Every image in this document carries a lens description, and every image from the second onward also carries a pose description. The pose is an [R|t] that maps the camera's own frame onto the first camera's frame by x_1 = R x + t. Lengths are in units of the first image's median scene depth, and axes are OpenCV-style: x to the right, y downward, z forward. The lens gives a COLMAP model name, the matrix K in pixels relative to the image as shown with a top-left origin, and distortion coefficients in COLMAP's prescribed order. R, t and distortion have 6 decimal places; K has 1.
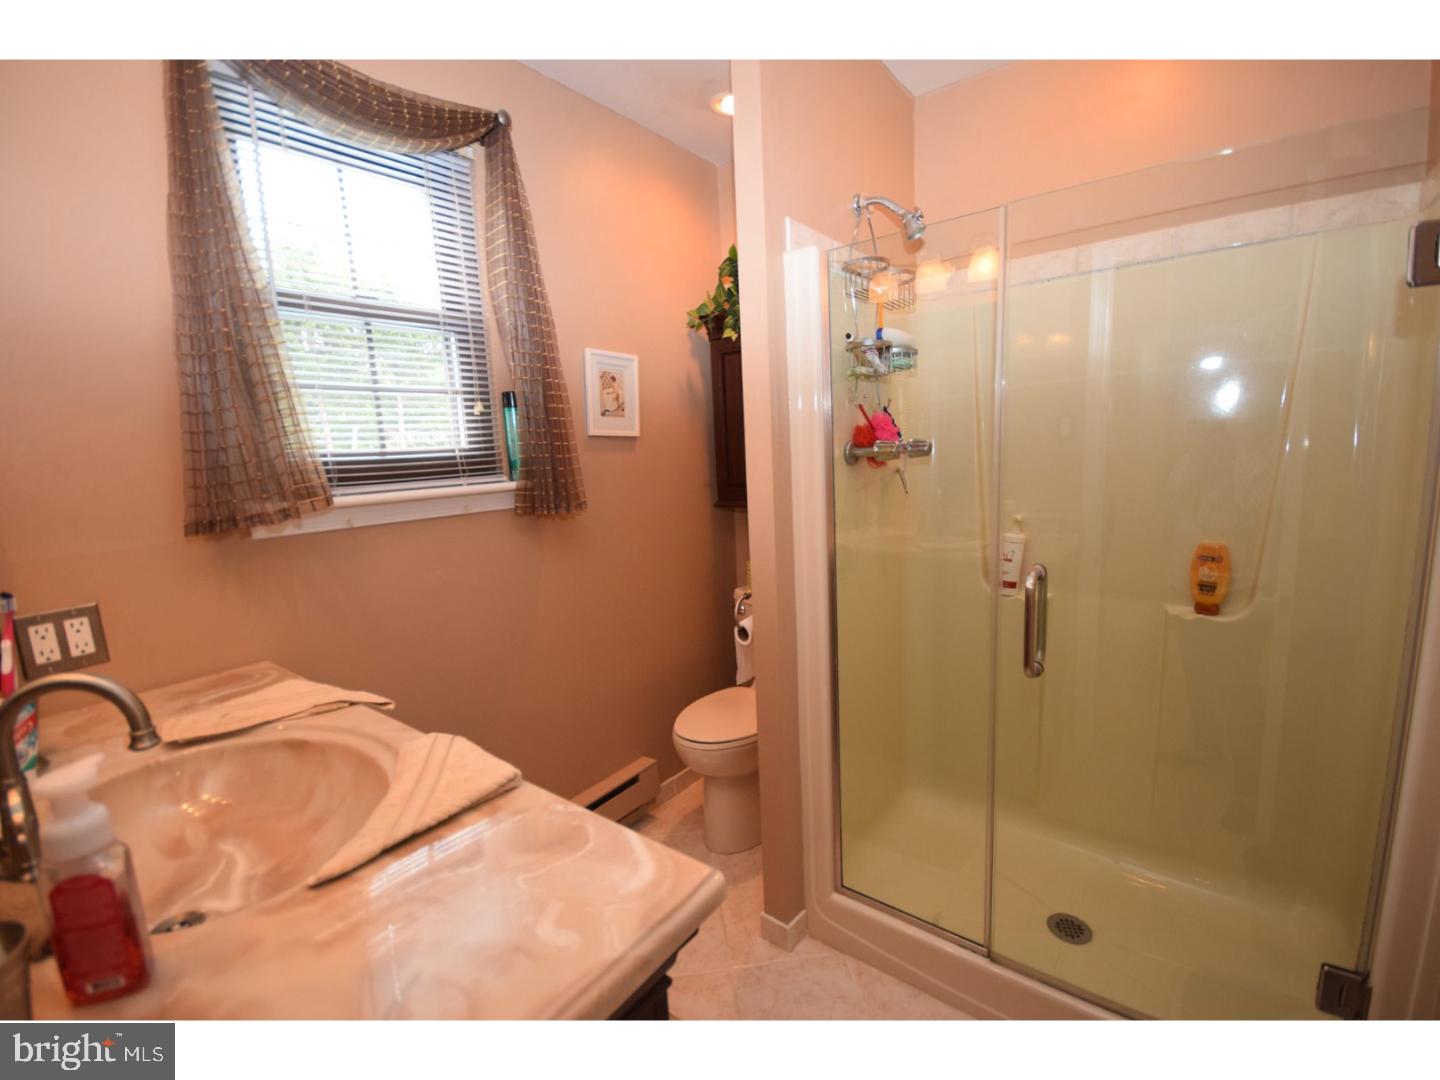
lens RADIAL K [[638.2, 0, 721.4], [0, 638.2, 546.1], [0, 0, 1]] dist [-0.000356, 0.000287]
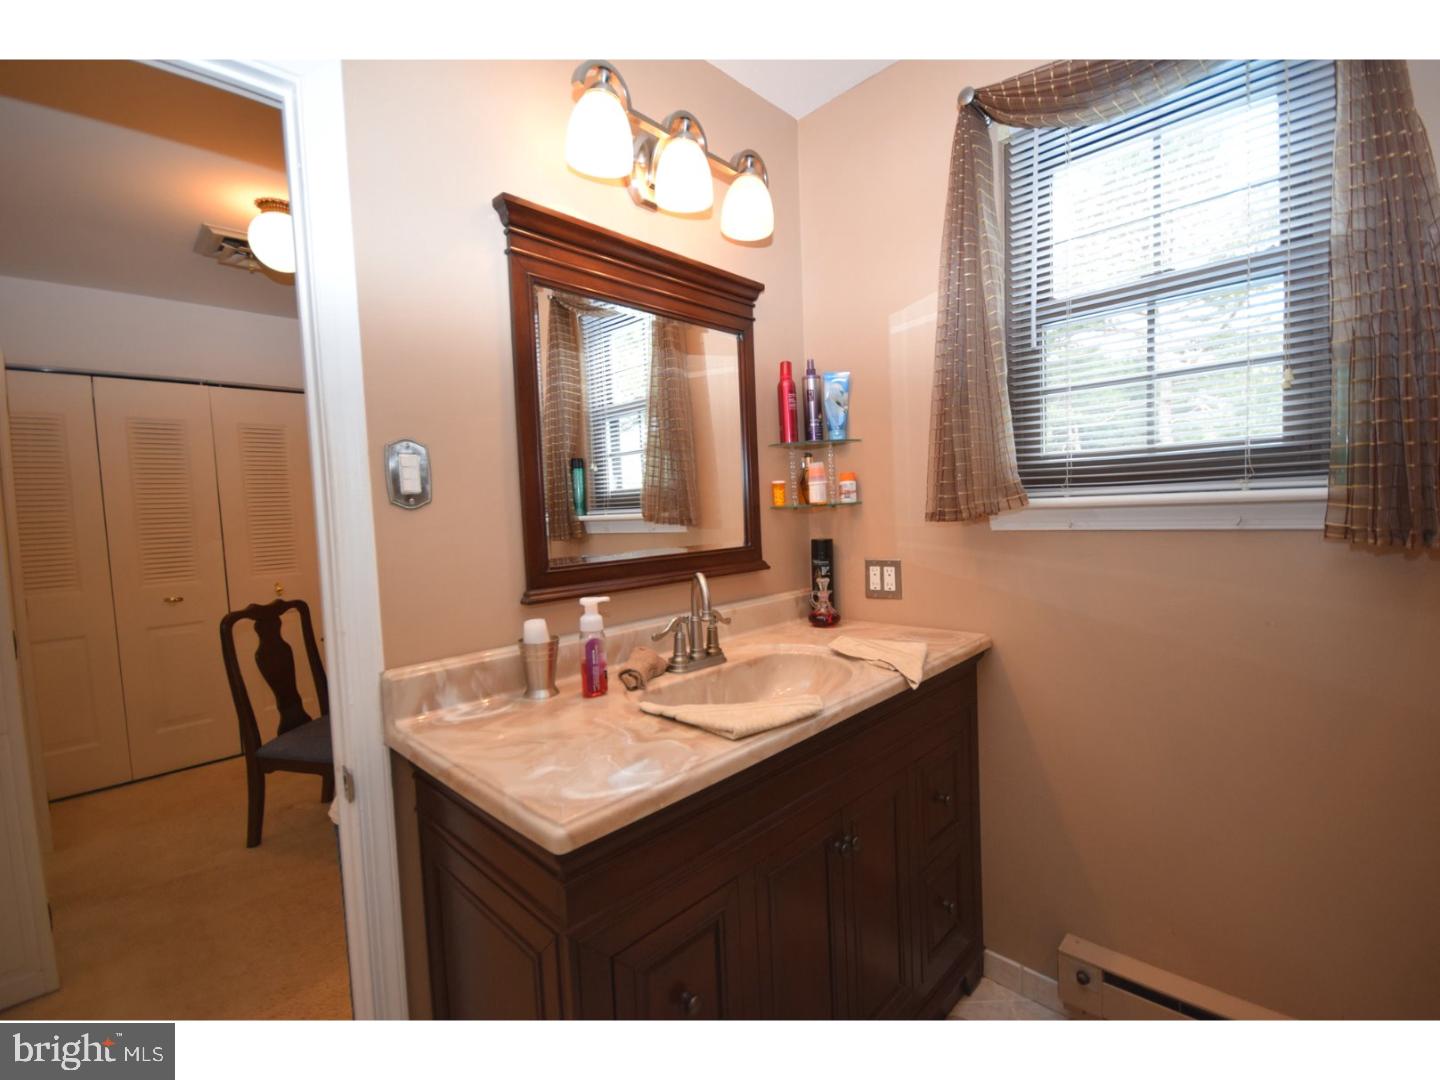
lens RADIAL K [[638.2, 0, 721.1], [0, 638.2, 538.4], [0, 0, 1]] dist [-0.000356, 0.000287]
pose [[-0.113892, 0.099908, -0.988457, 0.433467], [-0.110167, 0.987525, 0.112508, -0.064818], [0.987366, 0.121710, -0.101464, 0.564327]]
